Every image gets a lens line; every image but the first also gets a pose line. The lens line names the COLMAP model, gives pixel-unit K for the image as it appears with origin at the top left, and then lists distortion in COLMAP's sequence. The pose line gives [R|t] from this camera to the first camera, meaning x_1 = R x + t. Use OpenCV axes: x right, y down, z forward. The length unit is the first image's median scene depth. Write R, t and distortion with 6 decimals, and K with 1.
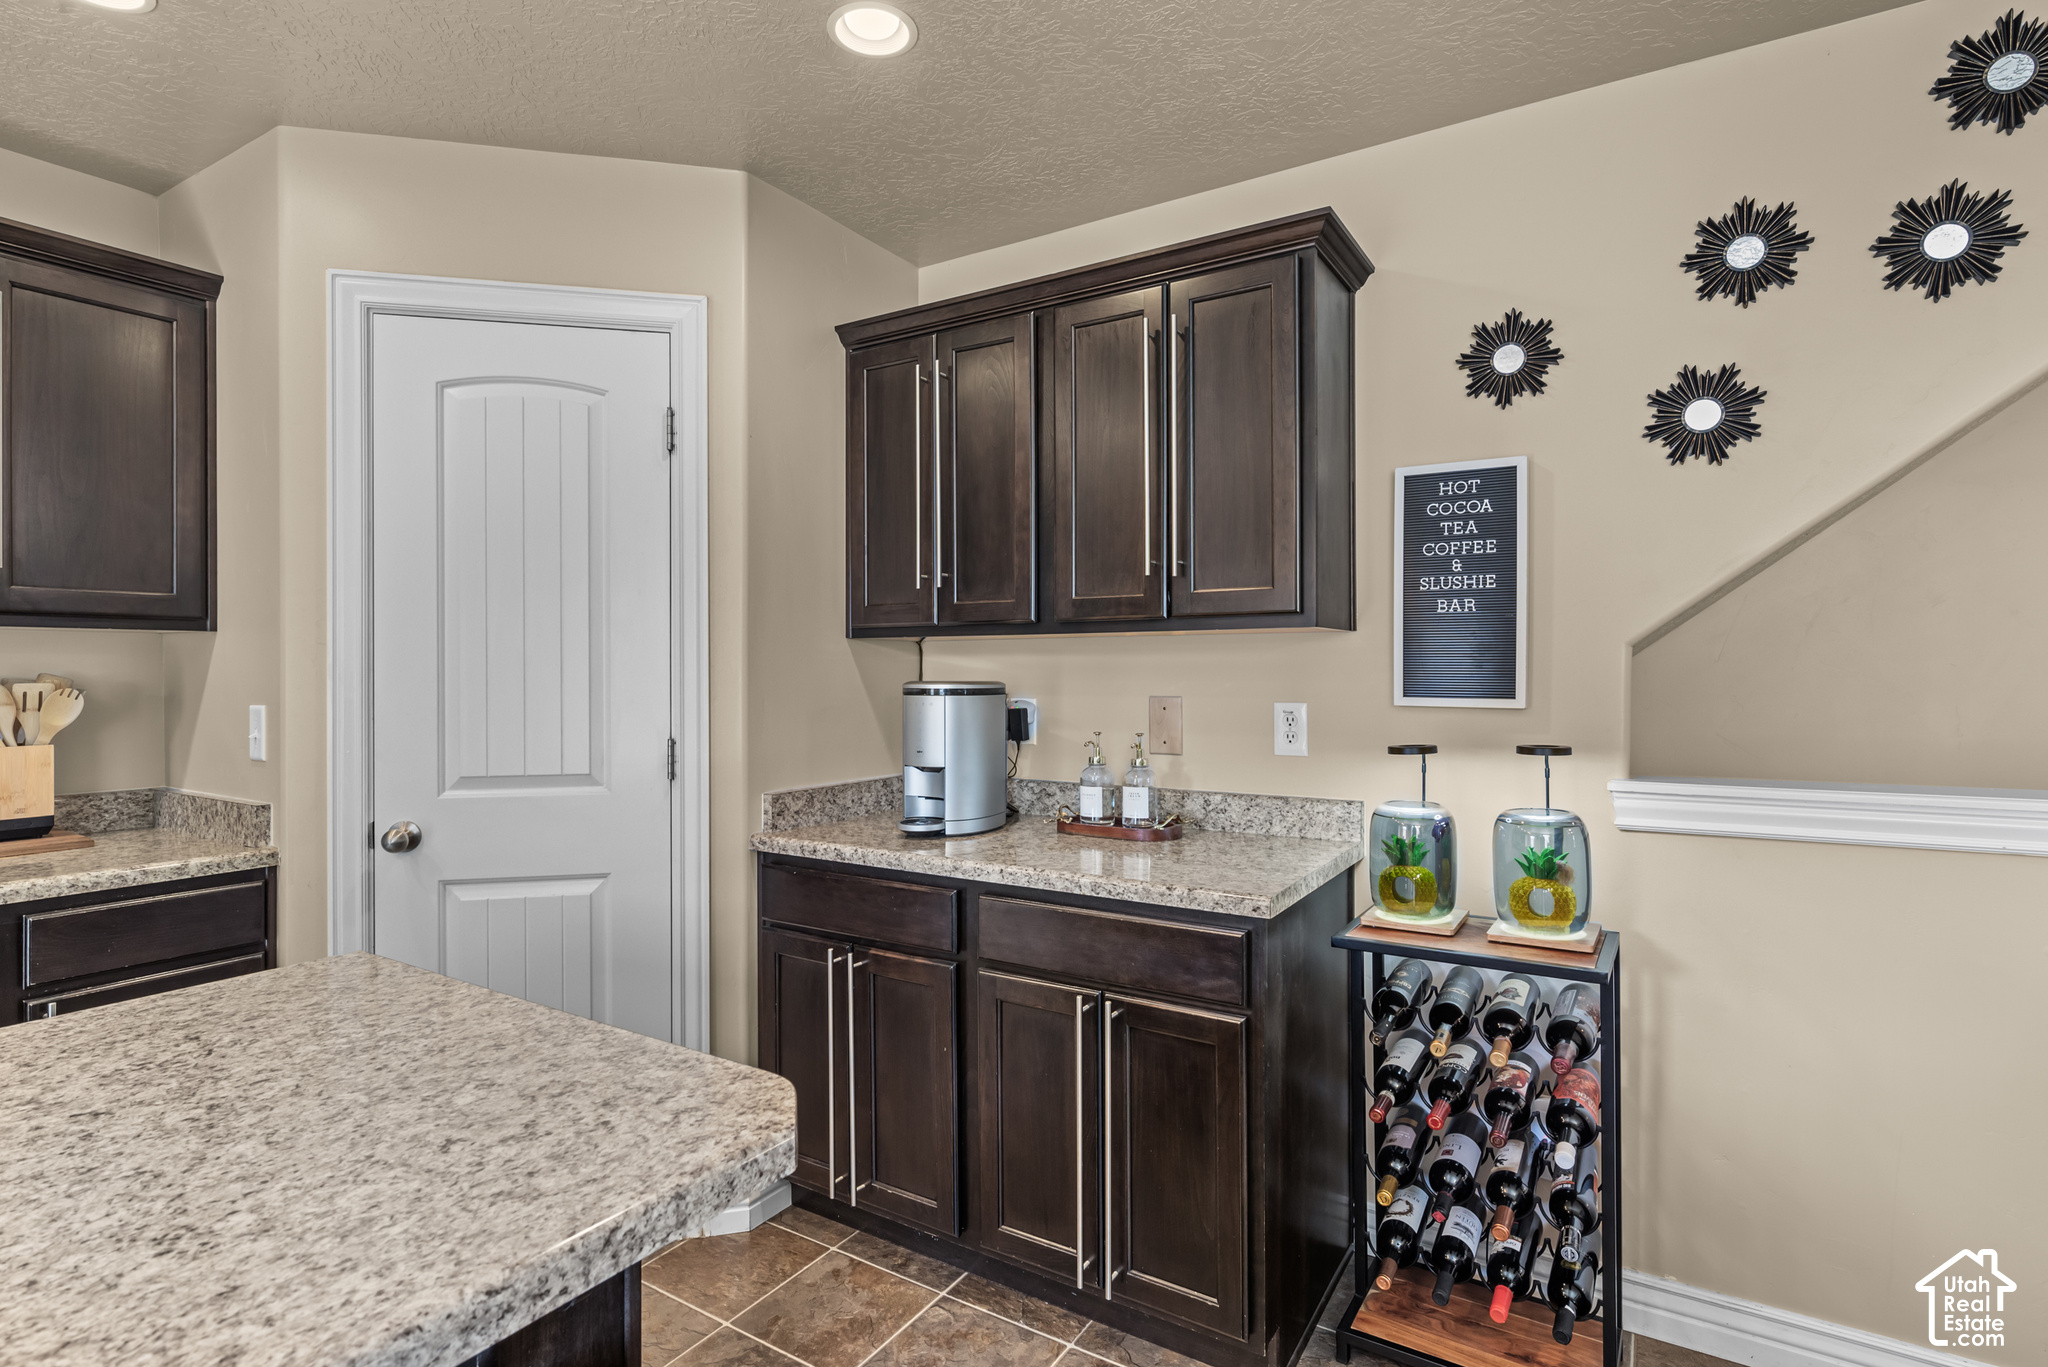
lens RADIAL K [[1007.8, 0, 1024.0], [0, 1007.8, 683.5], [0, 0, 1]] dist [0.002418, 0.000691]
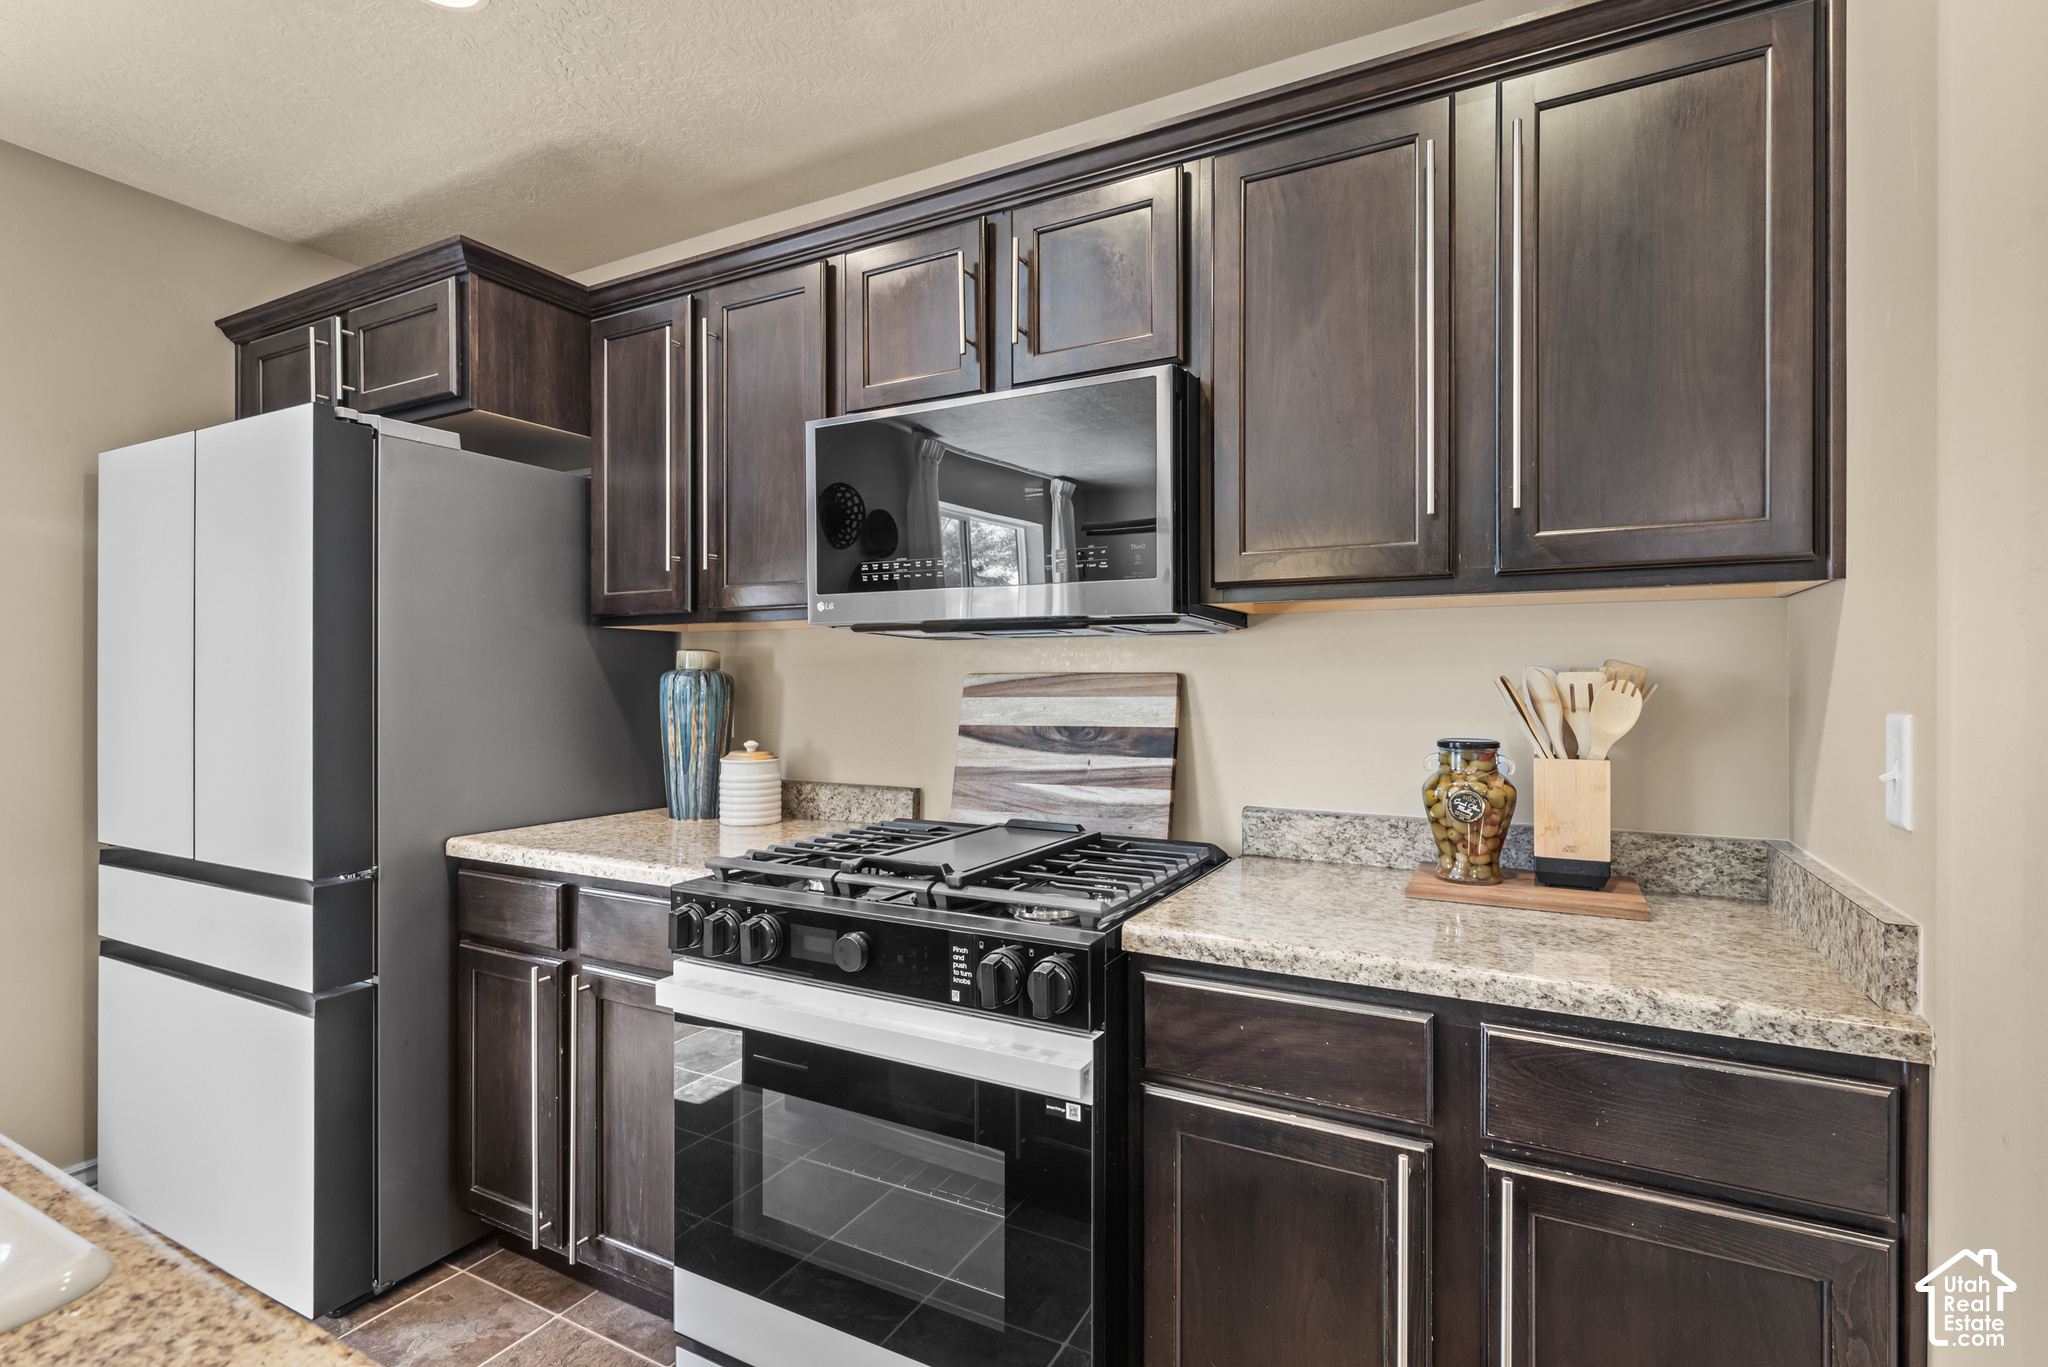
lens RADIAL K [[959.6, 0, 1024.0], [0, 959.6, 683.5], [0, 0, 1]] dist [0.000481, 0.000418]
pose [[0.072169, 0.001790, -0.997391, -0.332110], [-0.017043, 0.999855, 0.000561, 0.013830], [0.997247, 0.016958, 0.072189, 0.551872]]
